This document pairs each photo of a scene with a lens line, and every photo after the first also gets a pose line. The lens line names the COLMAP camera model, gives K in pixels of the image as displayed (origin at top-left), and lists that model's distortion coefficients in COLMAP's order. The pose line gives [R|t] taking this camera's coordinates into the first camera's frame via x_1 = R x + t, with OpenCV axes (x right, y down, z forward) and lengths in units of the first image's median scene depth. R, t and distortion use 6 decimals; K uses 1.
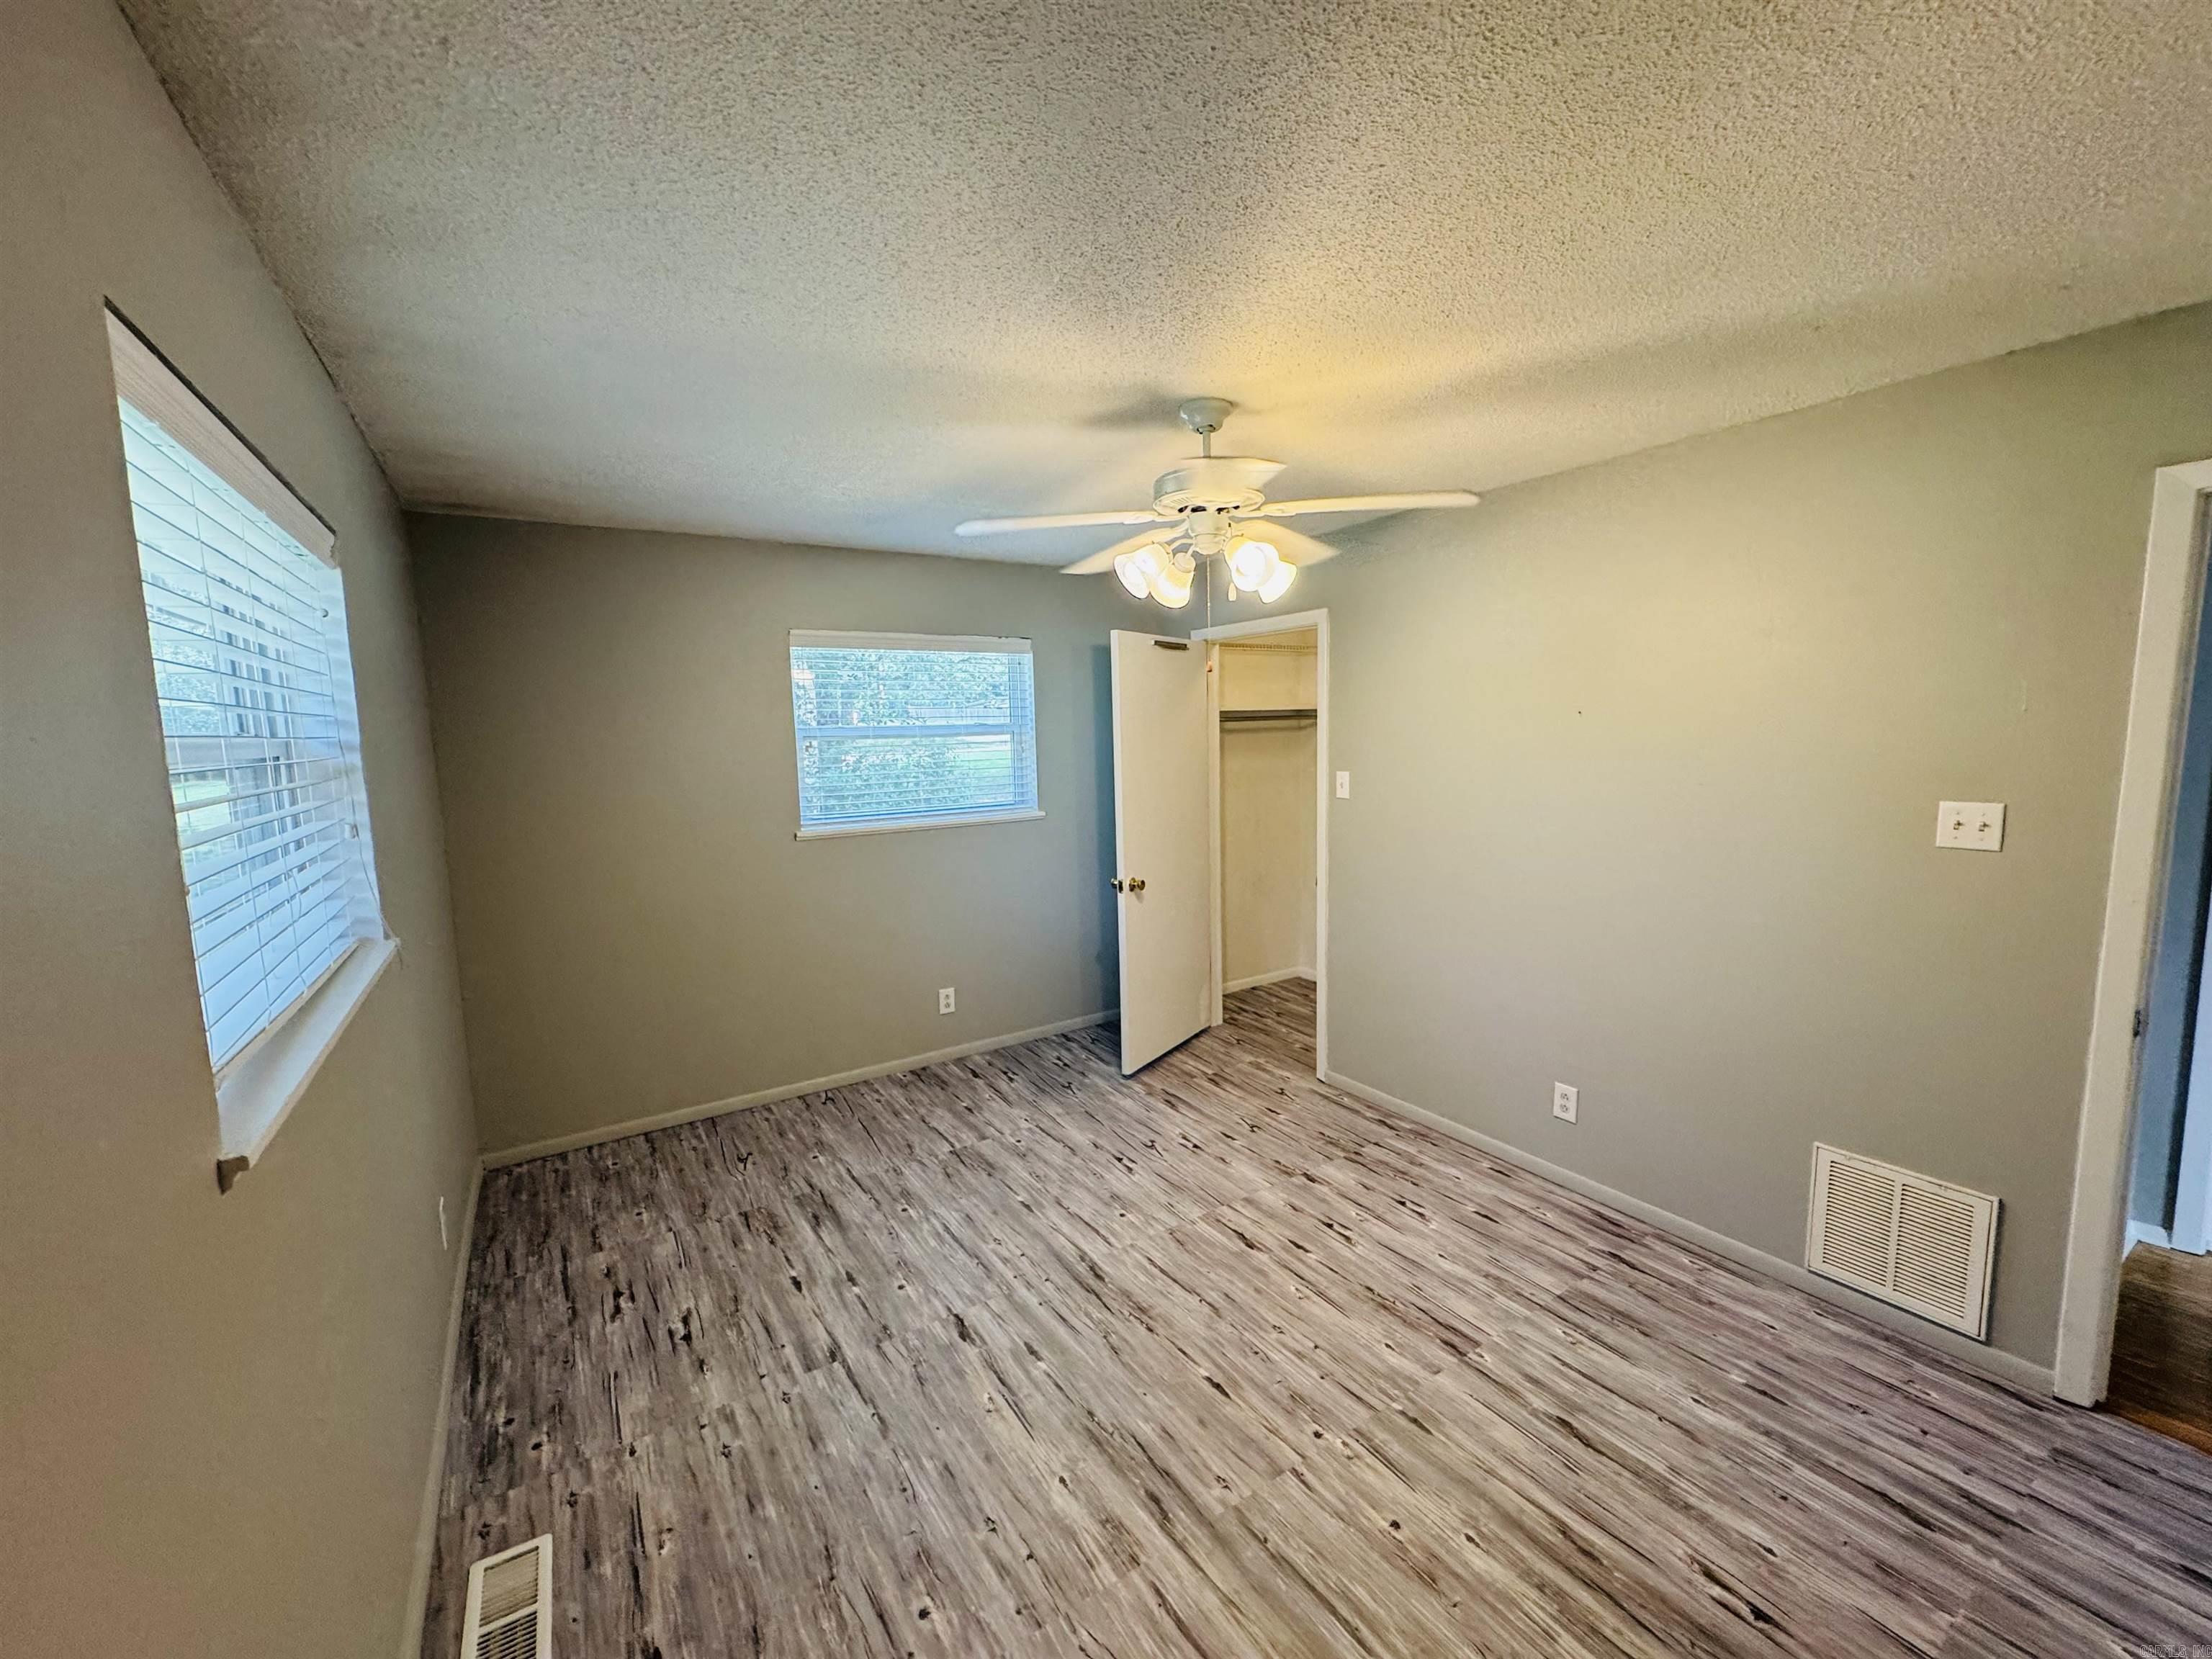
lens RADIAL K [[881.1, 0, 1103.6], [0, 881.1, 827.0], [0, 0, 1]] dist [-0.001441, 0.000652]
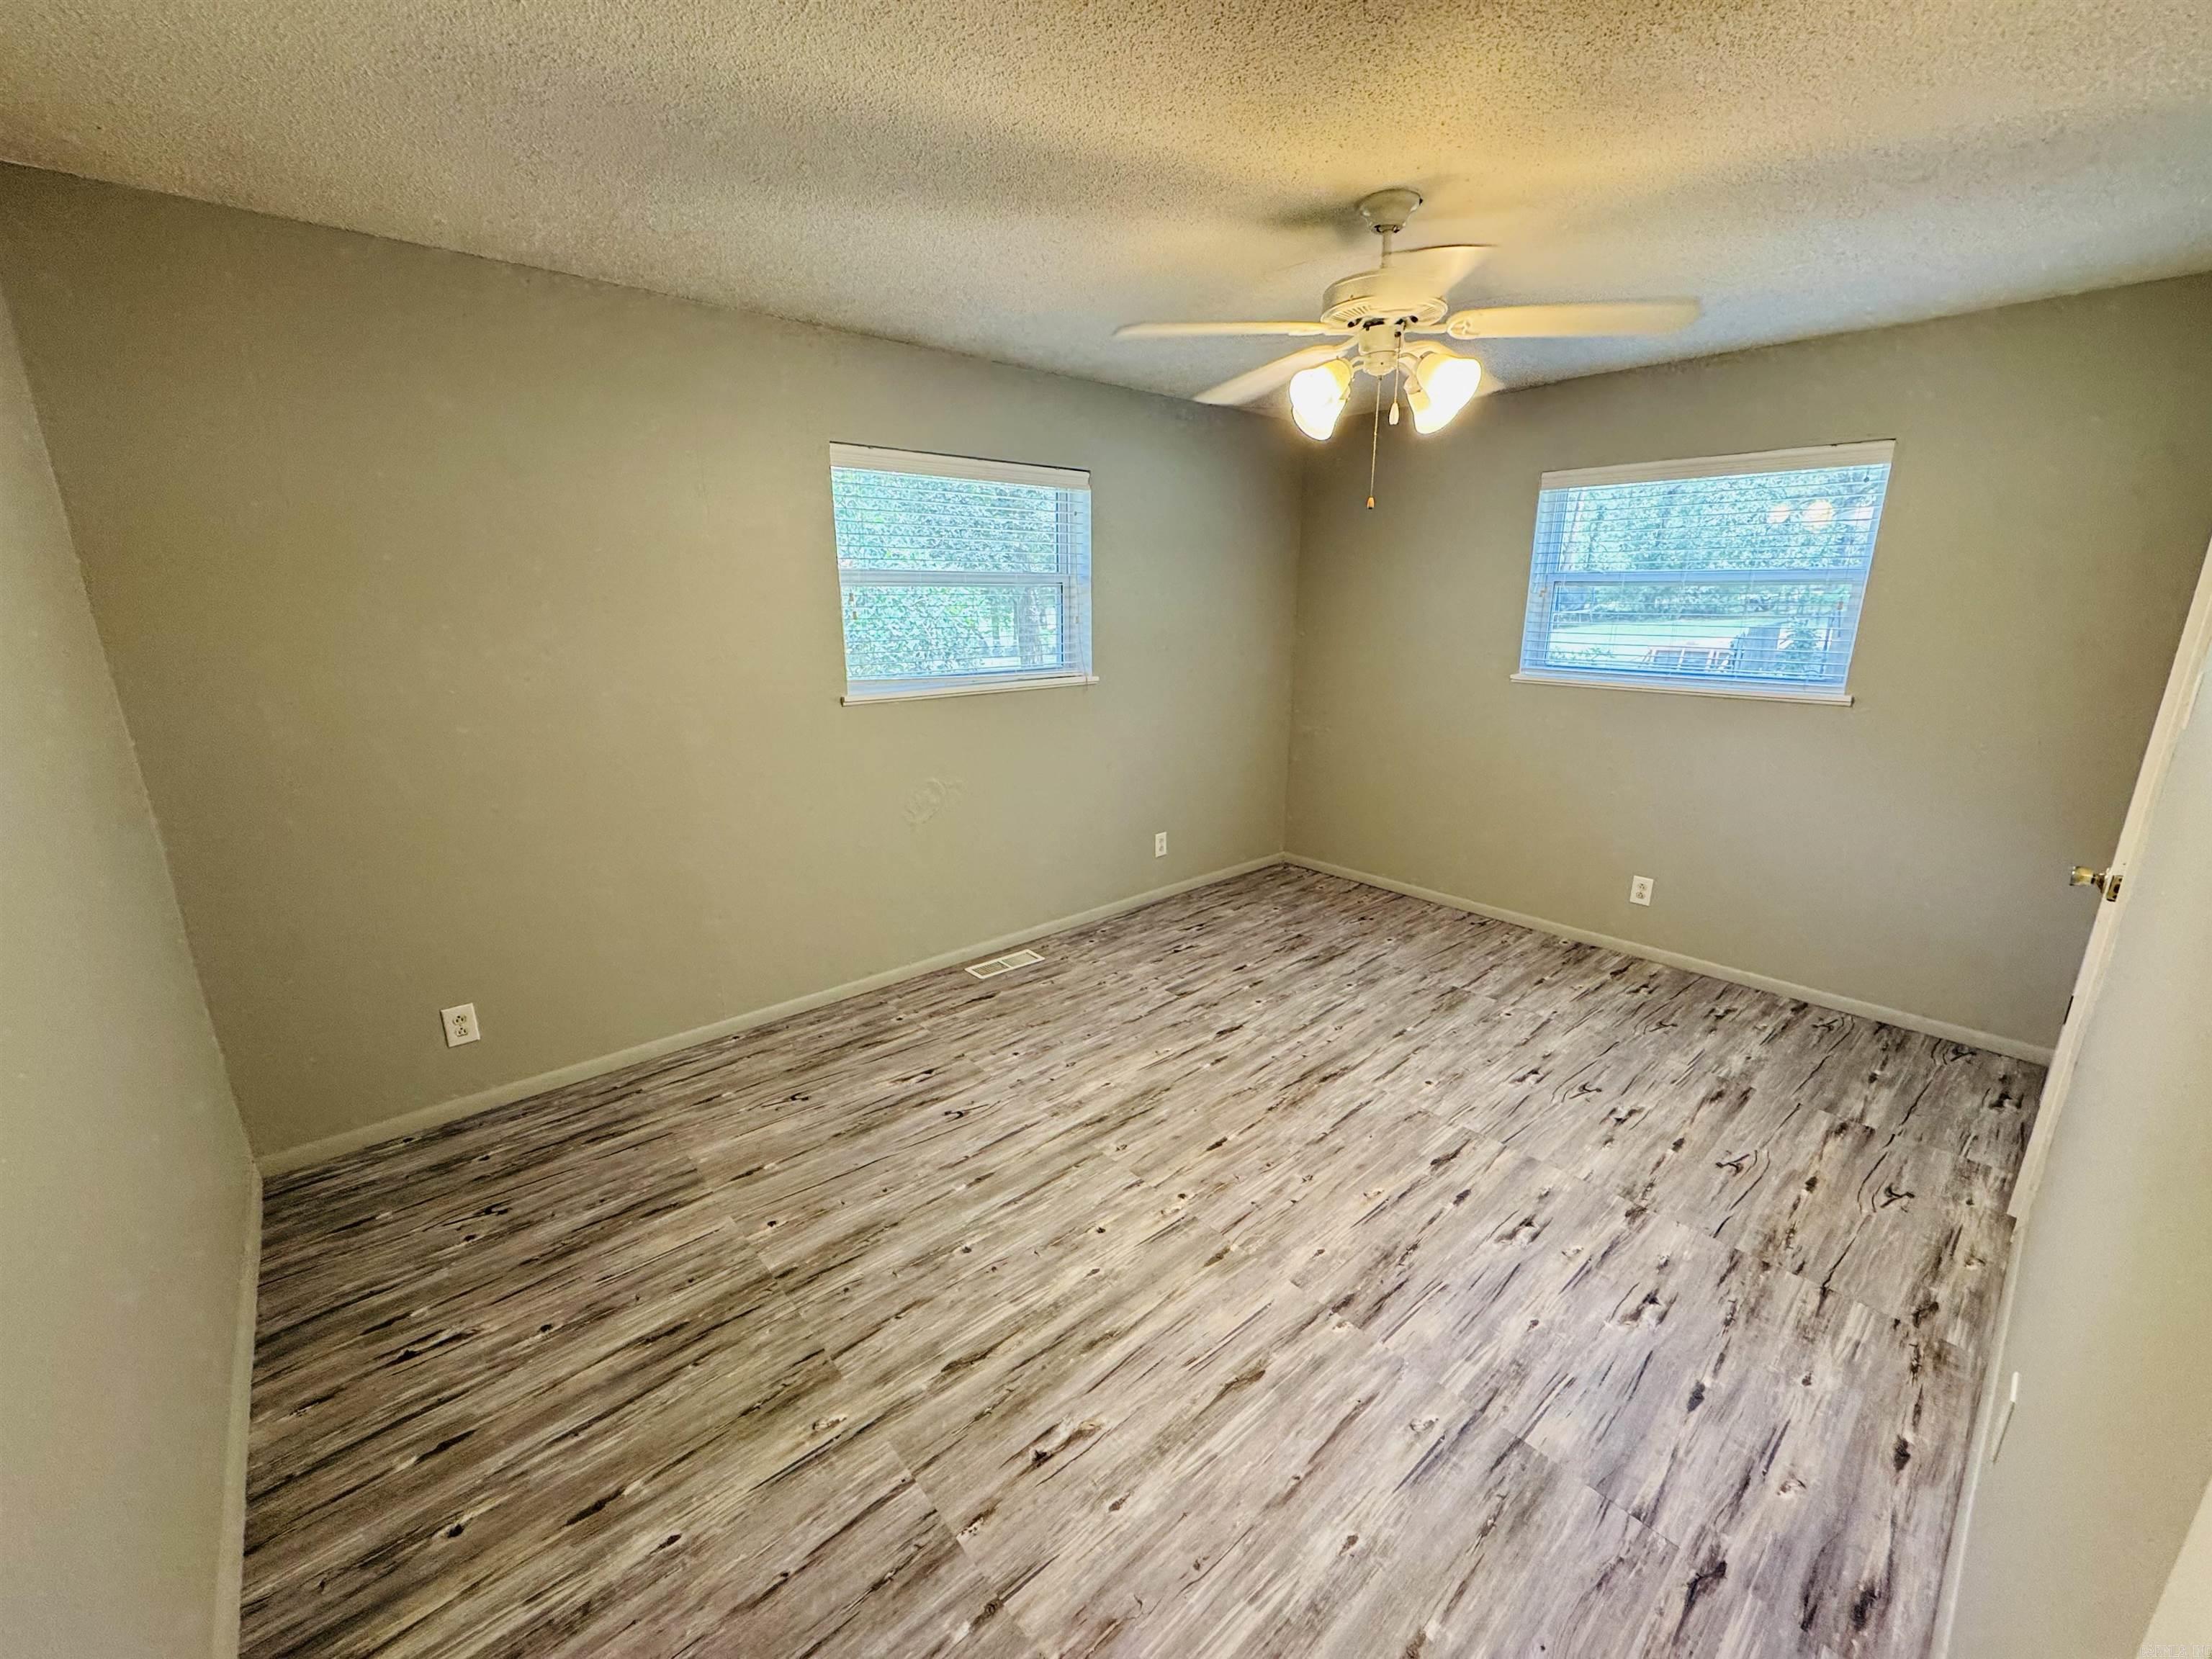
lens RADIAL K [[893.7, 0, 1128.3], [0, 893.7, 839.1], [0, 0, 1]] dist [-0.000646, 0.000102]
pose [[0.164678, 0.283030, -0.944868, 0.876717], [-0.113629, 0.957012, 0.266864, -0.053133], [0.979780, 0.063417, 0.189759, 0.483339]]
